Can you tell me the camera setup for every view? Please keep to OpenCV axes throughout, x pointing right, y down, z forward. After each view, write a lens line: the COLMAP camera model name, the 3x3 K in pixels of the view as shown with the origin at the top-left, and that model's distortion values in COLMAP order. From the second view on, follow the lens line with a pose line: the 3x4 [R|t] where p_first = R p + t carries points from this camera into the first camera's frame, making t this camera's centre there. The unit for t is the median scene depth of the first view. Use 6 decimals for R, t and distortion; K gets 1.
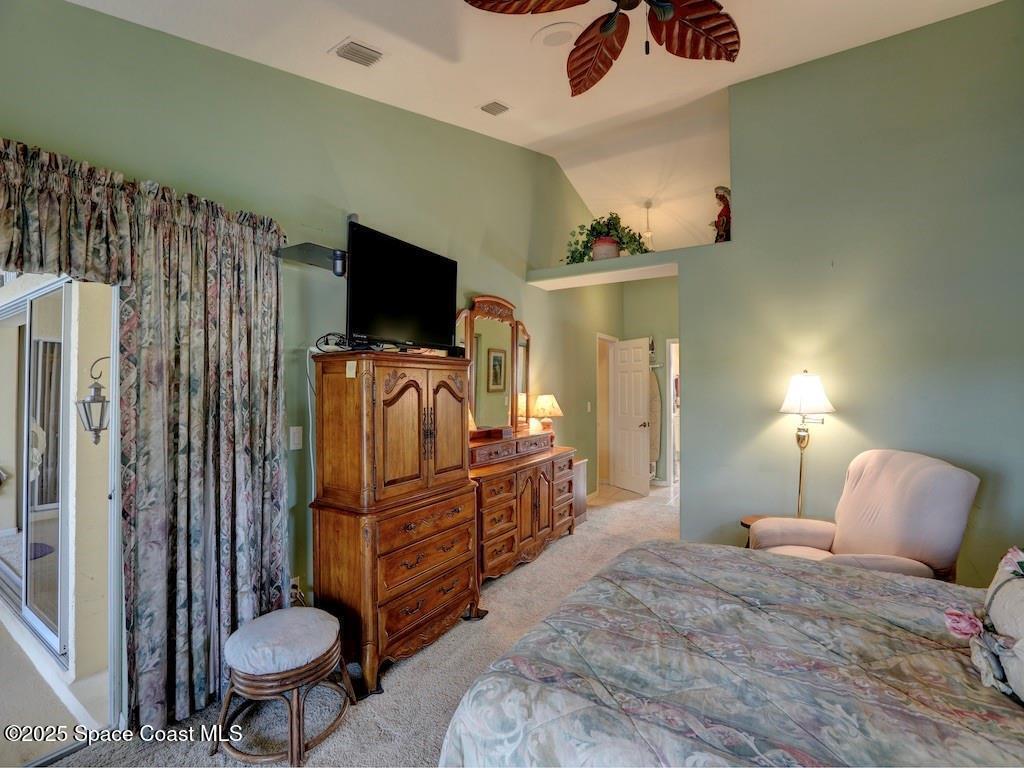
lens RADIAL K [[466.0, 0, 514.7], [0, 466.0, 386.1], [0, 0, 1]] dist [-0.030742, 0.005427]
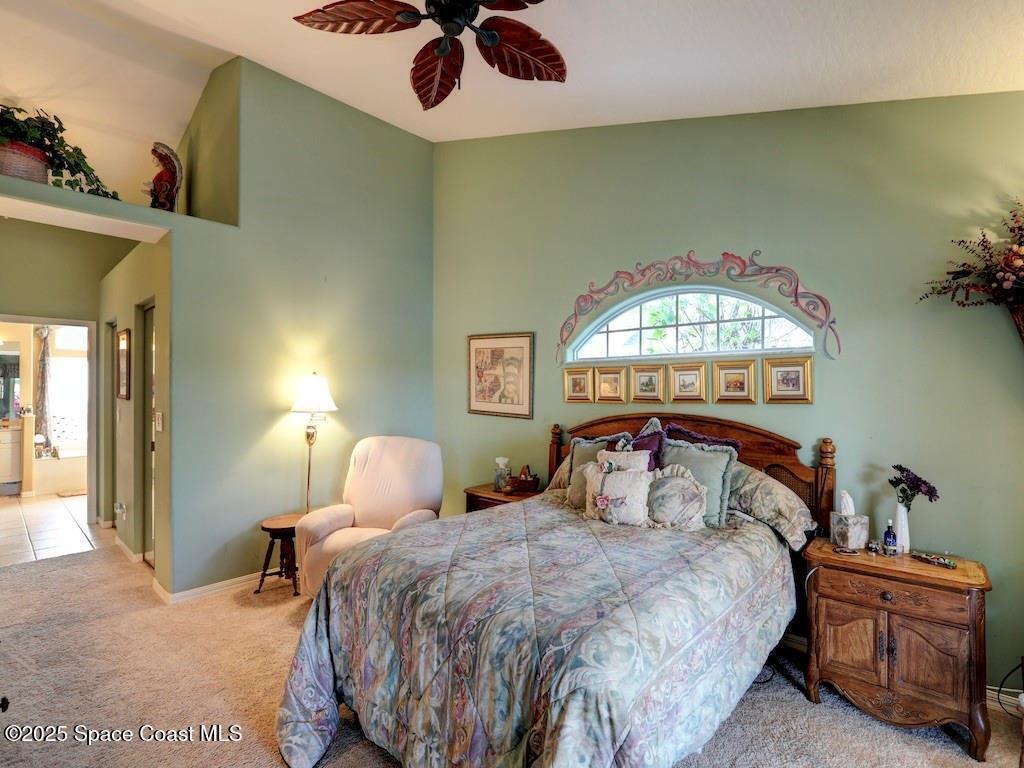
lens RADIAL K [[492.8, 0, 515.4], [0, 492.8, 383.7], [0, 0, 1]] dist [-0.022020, 0.001479]
pose [[0.159580, 0.015436, 0.987064, -0.819209], [-0.012504, 0.999829, -0.013614, 0.003873], [-0.987106, -0.010170, 0.159746, 0.625104]]
